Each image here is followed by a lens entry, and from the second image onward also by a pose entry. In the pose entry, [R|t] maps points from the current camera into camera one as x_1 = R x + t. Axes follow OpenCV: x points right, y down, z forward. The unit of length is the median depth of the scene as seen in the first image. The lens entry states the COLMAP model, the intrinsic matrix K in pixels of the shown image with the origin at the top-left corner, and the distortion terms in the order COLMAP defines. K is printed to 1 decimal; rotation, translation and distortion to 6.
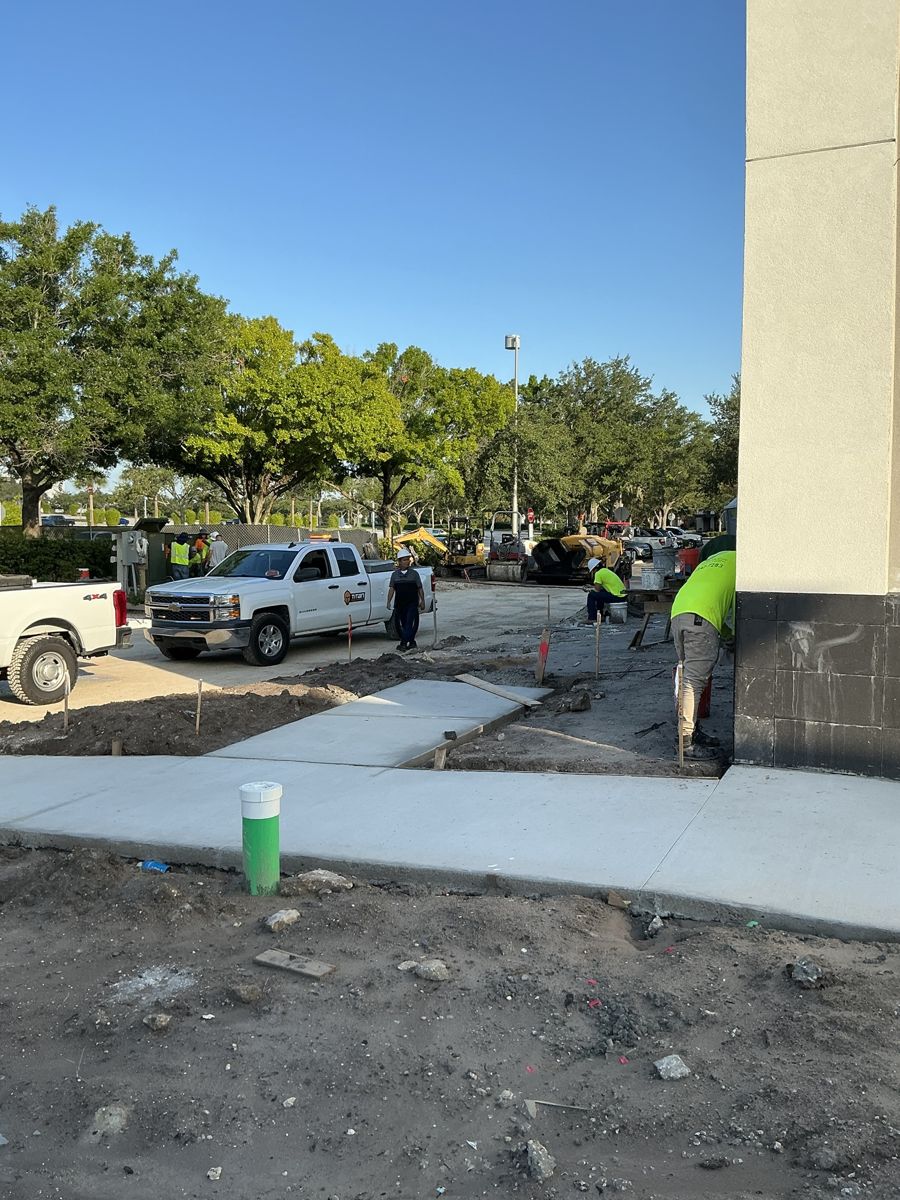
lens RADIAL K [[1019.3, 0, 450.0], [0, 1019.3, 600.0], [0, 0, 1]] dist [0.086413, -0.178827]
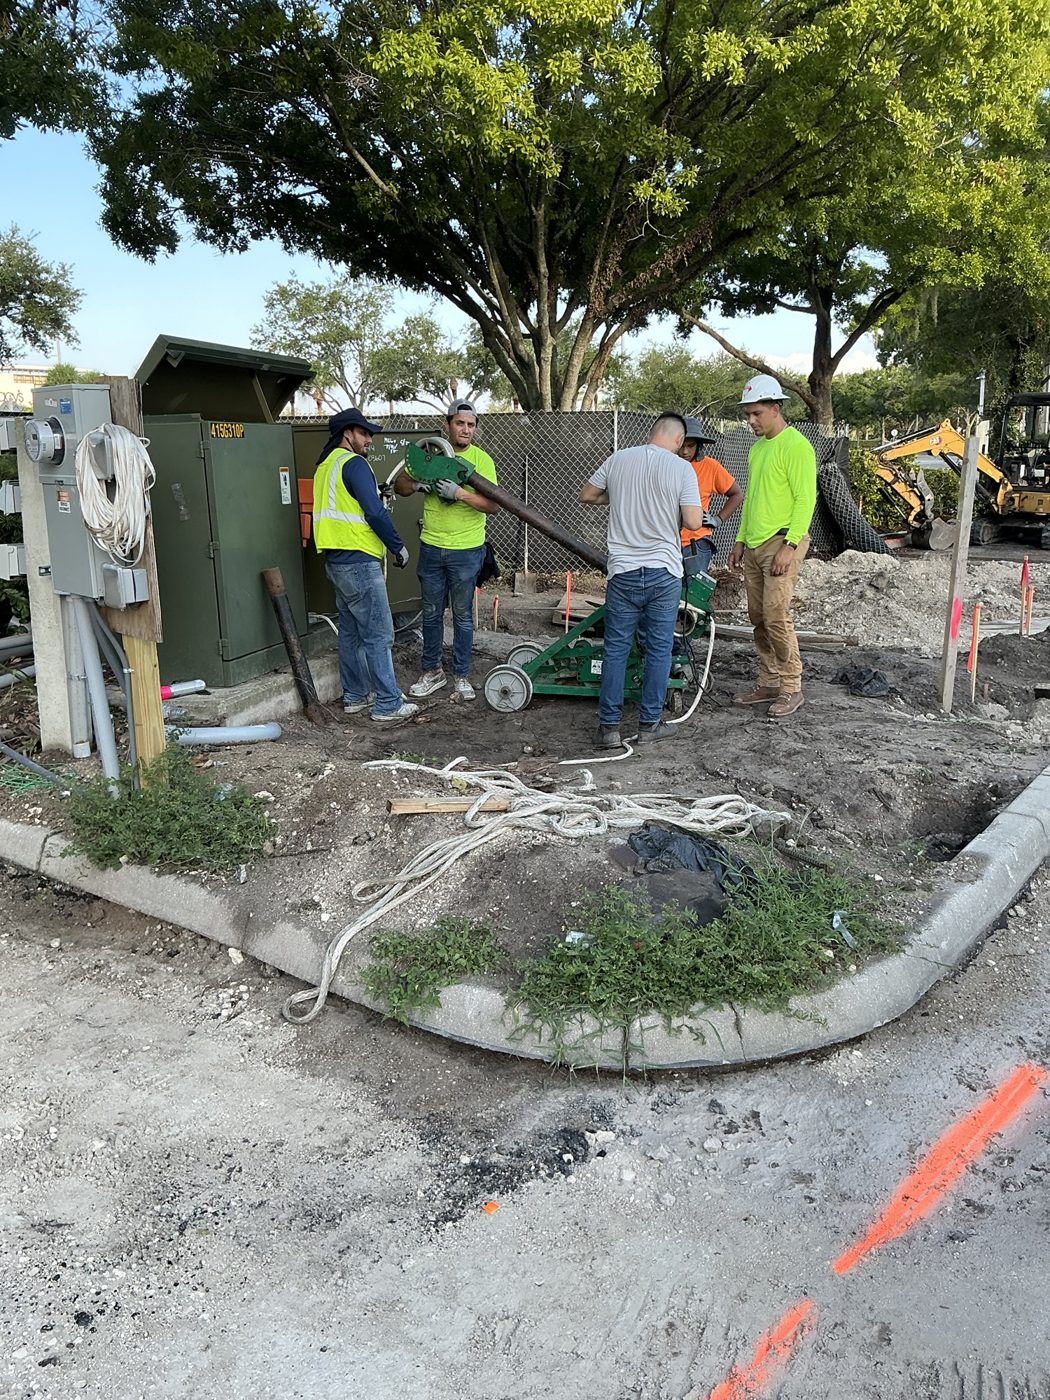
lens RADIAL K [[1189.2, 0, 525.0], [0, 1189.2, 700.0], [0, 0, 1]] dist [0.086413, -0.178827]
pose [[0.993948, 0.002127, -0.109831, -0.179064], [0.012400, 0.991251, 0.131408, -0.034831], [0.109150, -0.131975, 0.985225, 0.662287]]
